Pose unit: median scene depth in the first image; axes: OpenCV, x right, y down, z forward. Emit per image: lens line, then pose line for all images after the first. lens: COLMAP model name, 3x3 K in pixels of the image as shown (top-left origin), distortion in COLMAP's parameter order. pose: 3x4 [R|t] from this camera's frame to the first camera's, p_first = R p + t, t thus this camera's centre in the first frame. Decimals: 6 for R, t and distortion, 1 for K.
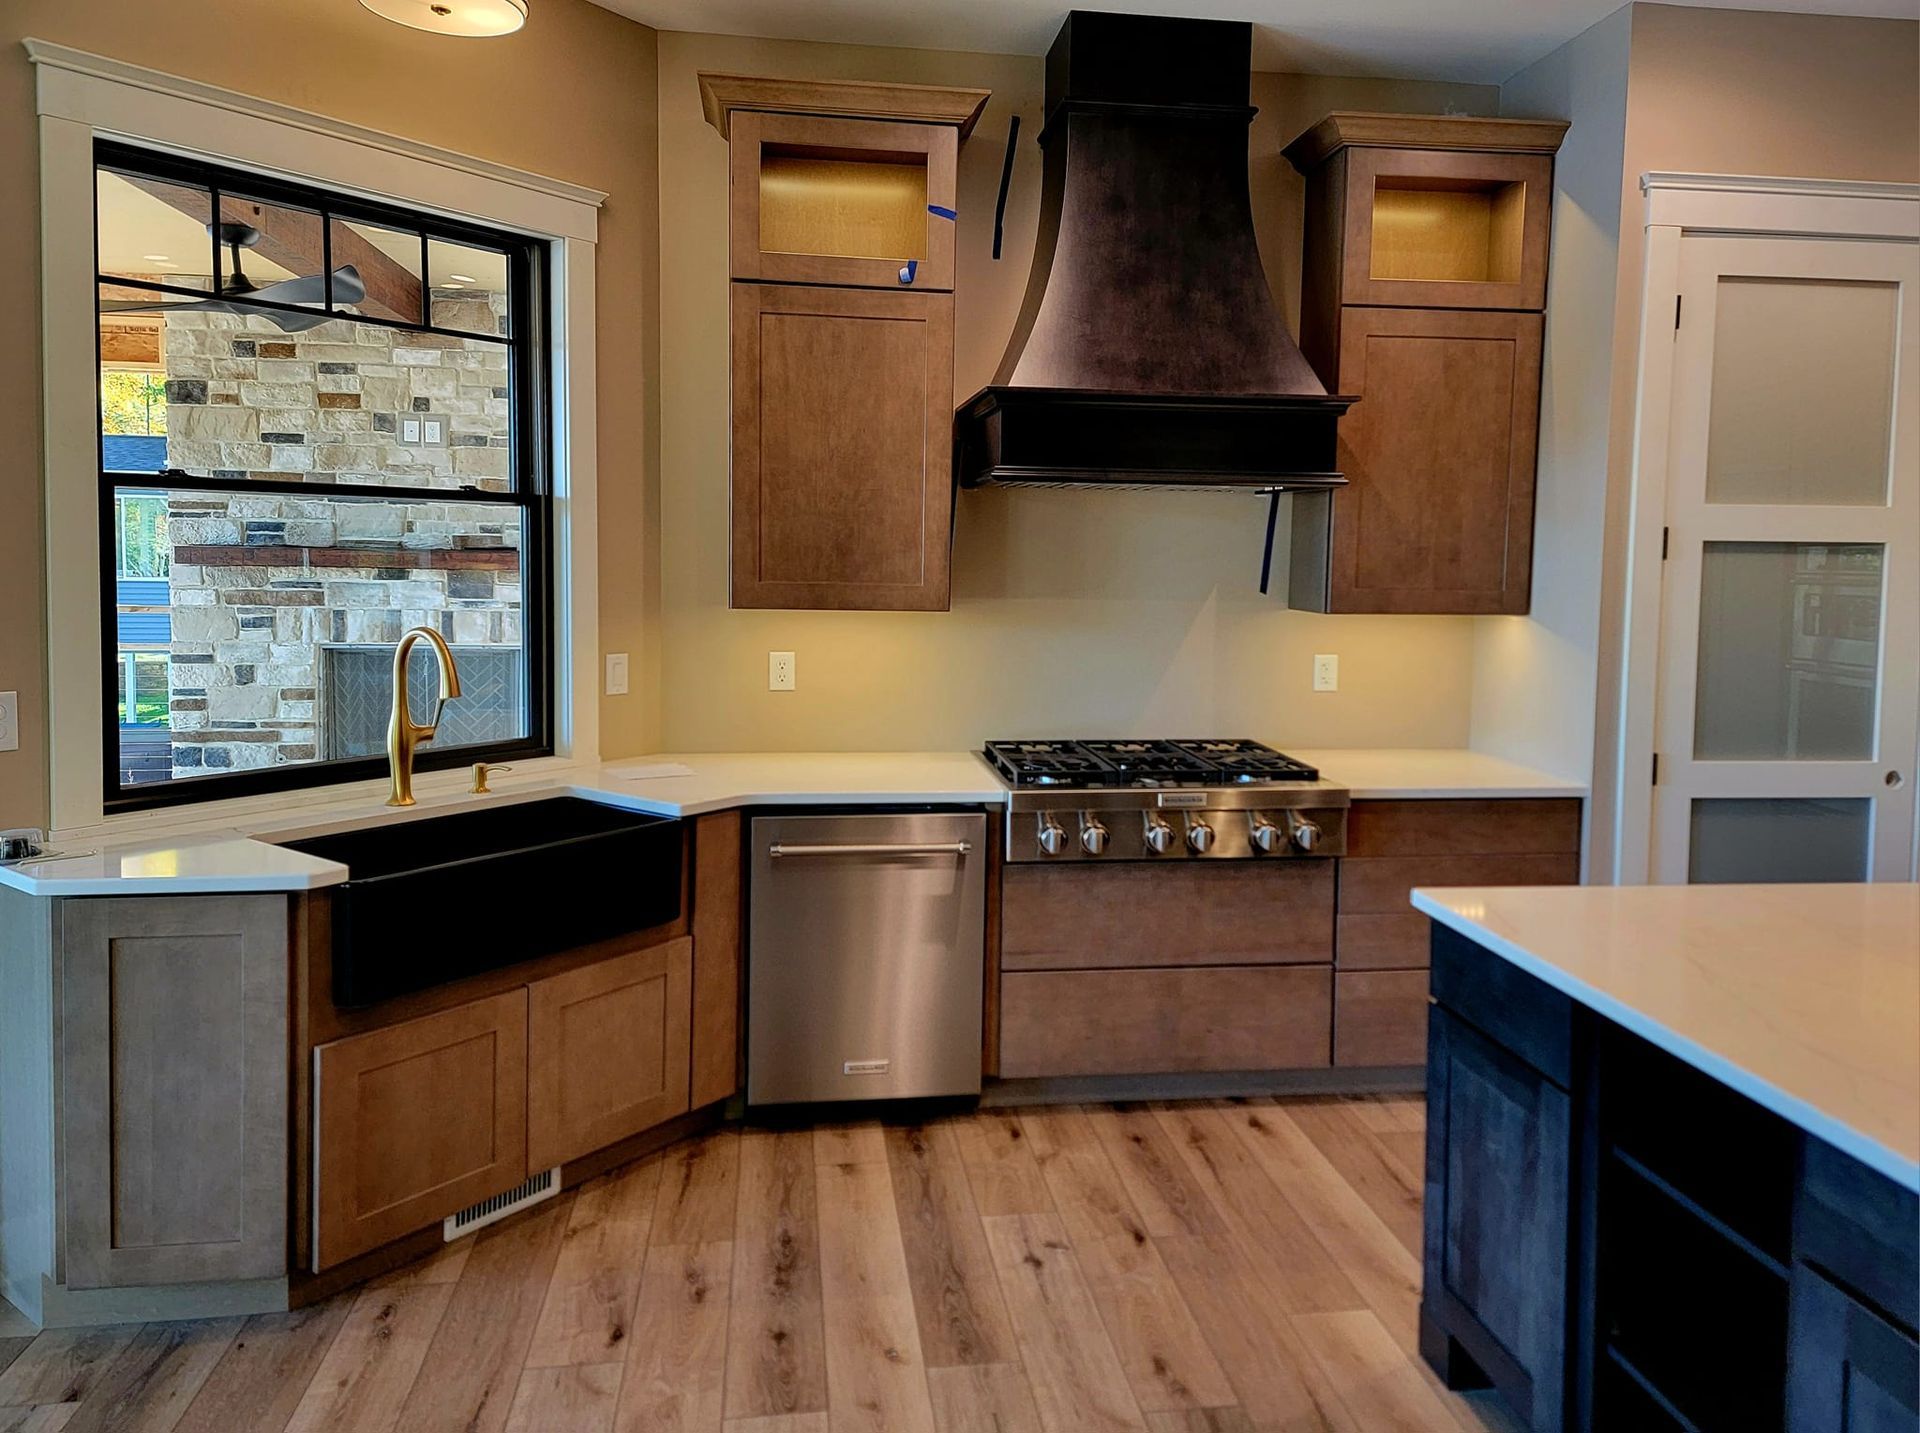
lens RADIAL K [[1338.3, 0, 960.0], [0, 1338.3, 716.5], [0, 0, 1]] dist [0.032825, -0.001421]
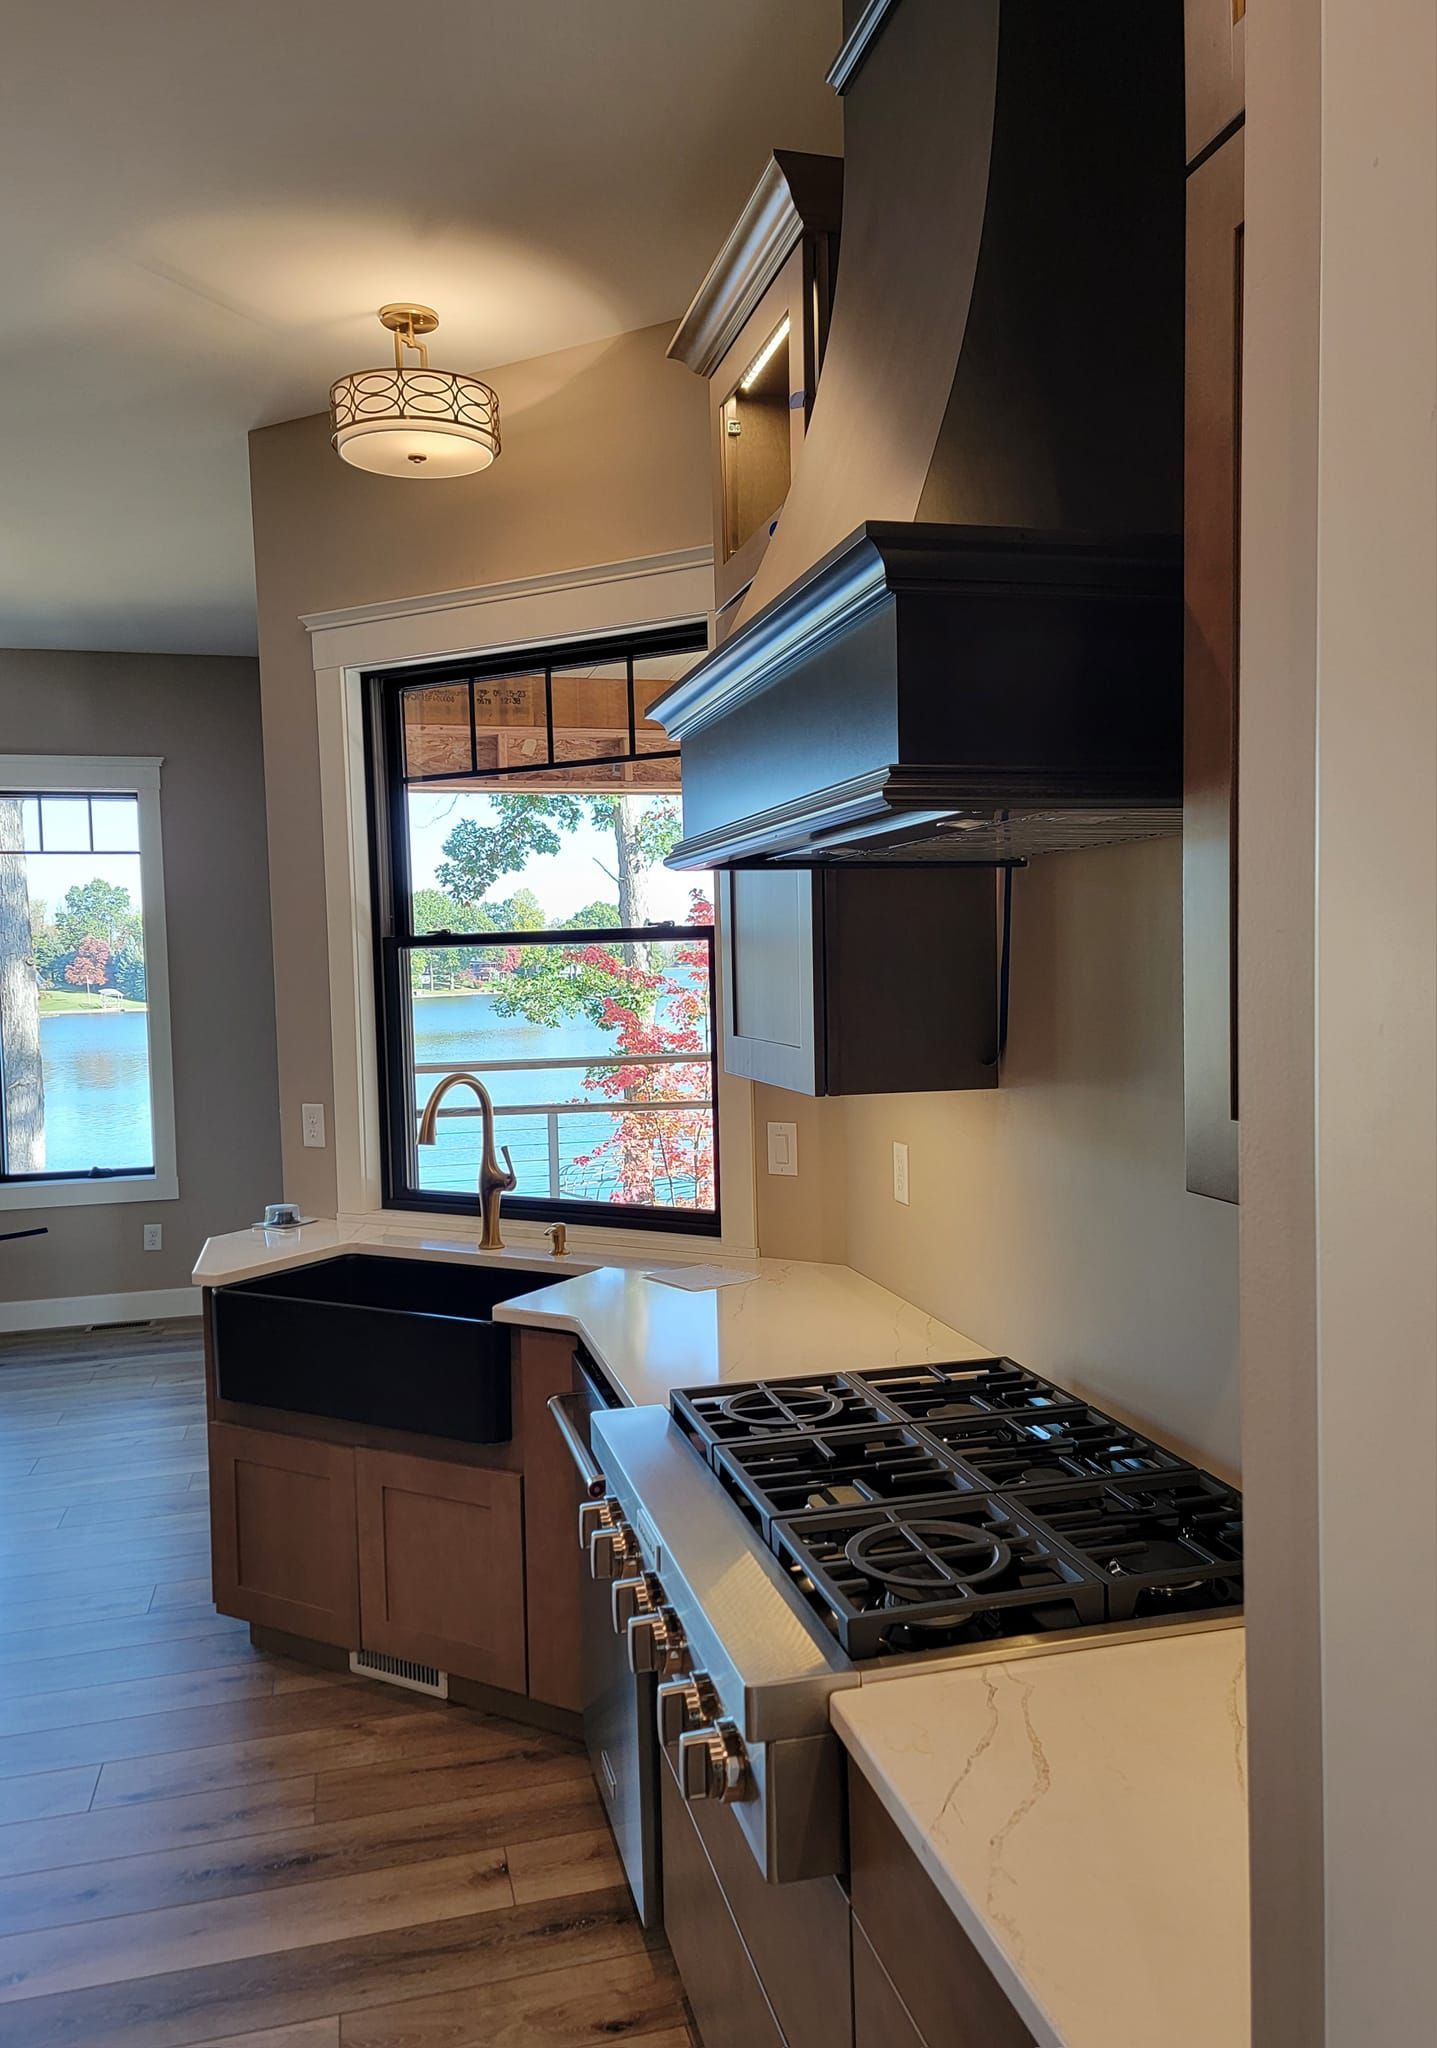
lens RADIAL K [[1509.6, 0, 723.1], [0, 1509.6, 1089.7], [0, 0, 1]] dist [-0.000955, -0.000607]
pose [[0.119814, 0.057674, -0.991120, 0.700886], [-0.096038, 0.994303, 0.046250, -0.118839], [0.988140, 0.089644, 0.124670, 1.009601]]
